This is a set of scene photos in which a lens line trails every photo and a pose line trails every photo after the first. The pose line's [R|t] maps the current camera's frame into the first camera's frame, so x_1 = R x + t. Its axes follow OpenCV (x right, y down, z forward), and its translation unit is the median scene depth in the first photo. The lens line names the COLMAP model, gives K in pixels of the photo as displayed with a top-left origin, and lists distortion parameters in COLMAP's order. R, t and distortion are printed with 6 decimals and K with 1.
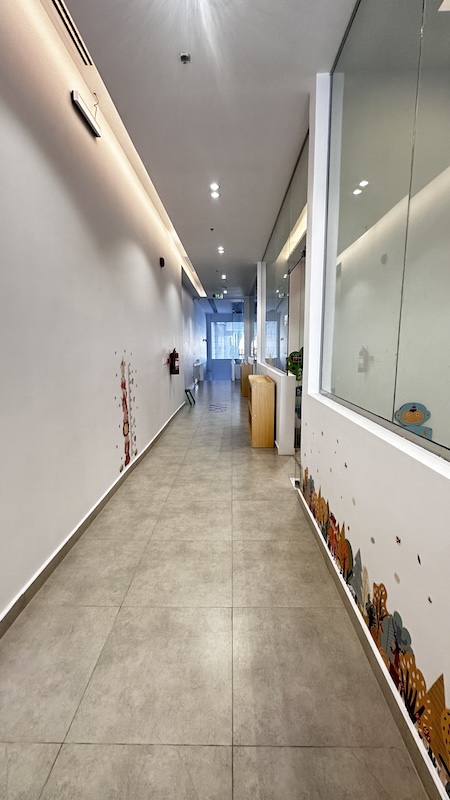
lens RADIAL K [[321.5, 0, 225.0], [0, 321.5, 400.0], [0, 0, 1]] dist [-0.001491, -0.000145]
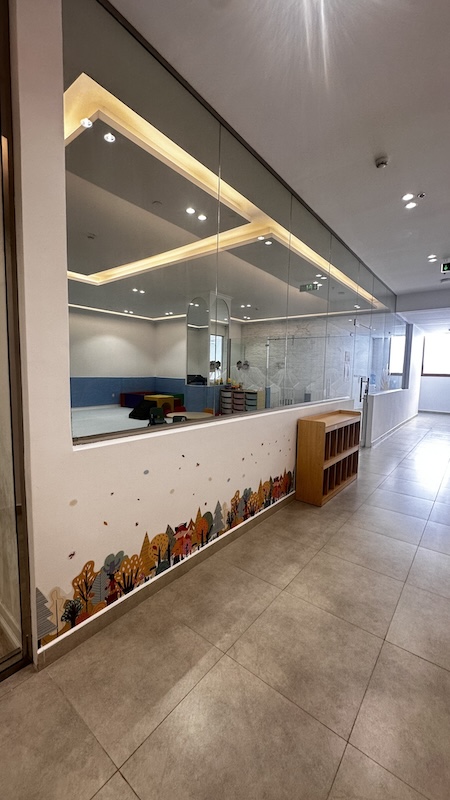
lens RADIAL K [[321.5, 0, 225.0], [0, 321.5, 400.0], [0, 0, 1]] dist [-0.001491, -0.000145]
pose [[-0.798159, -0.061333, 0.599317, -0.393368], [0.083799, 0.973831, 0.211261, -0.262667], [-0.596591, 0.218842, -0.772132, 1.550256]]
